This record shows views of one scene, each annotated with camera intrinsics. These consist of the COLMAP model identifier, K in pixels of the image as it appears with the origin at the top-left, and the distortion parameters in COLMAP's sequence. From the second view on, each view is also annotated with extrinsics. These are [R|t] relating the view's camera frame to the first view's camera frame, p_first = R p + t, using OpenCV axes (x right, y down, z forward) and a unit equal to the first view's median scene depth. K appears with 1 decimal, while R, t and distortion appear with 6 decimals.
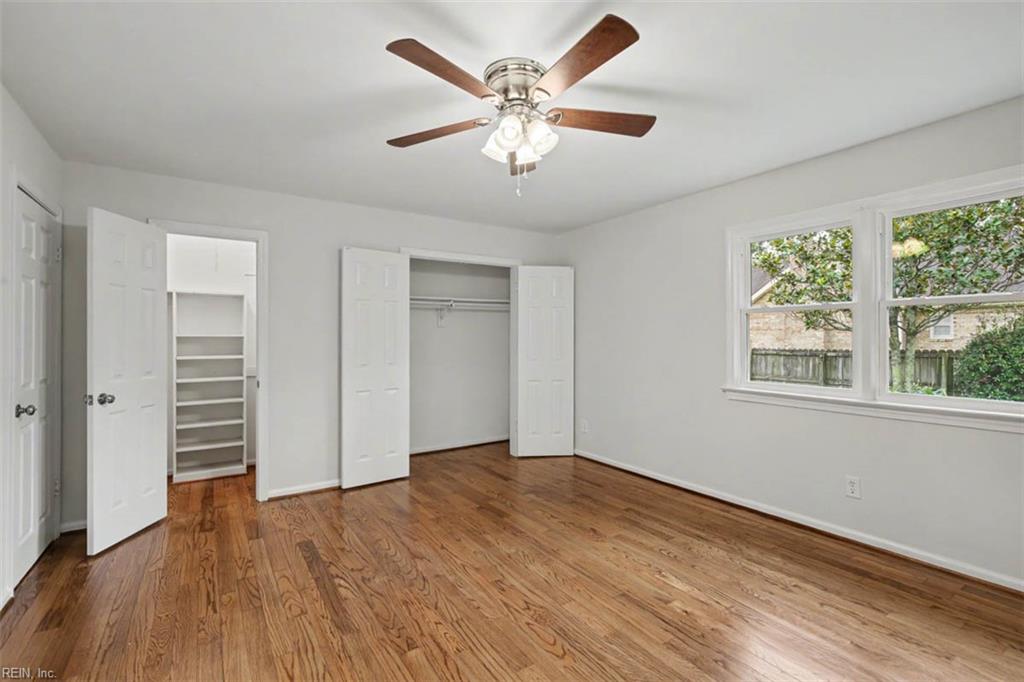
lens RADIAL K [[468.0, 0, 511.0], [0, 468.0, 341.2], [0, 0, 1]] dist [-0.001965, -0.000145]
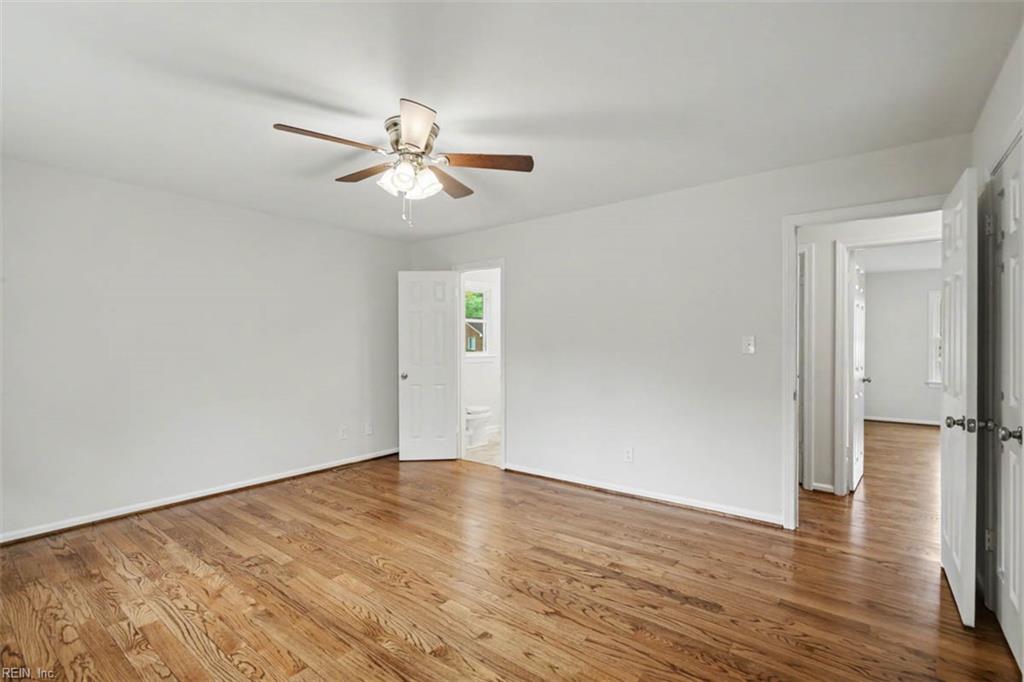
lens RADIAL K [[468.0, 0, 513.6], [0, 468.0, 341.8], [0, 0, 1]] dist [-0.001965, -0.000145]
pose [[-0.948384, 0.000439, -0.317123, 0.132427], [0.001342, 0.999996, -0.002628, -0.002302], [0.317120, -0.002917, -0.948381, 1.919504]]
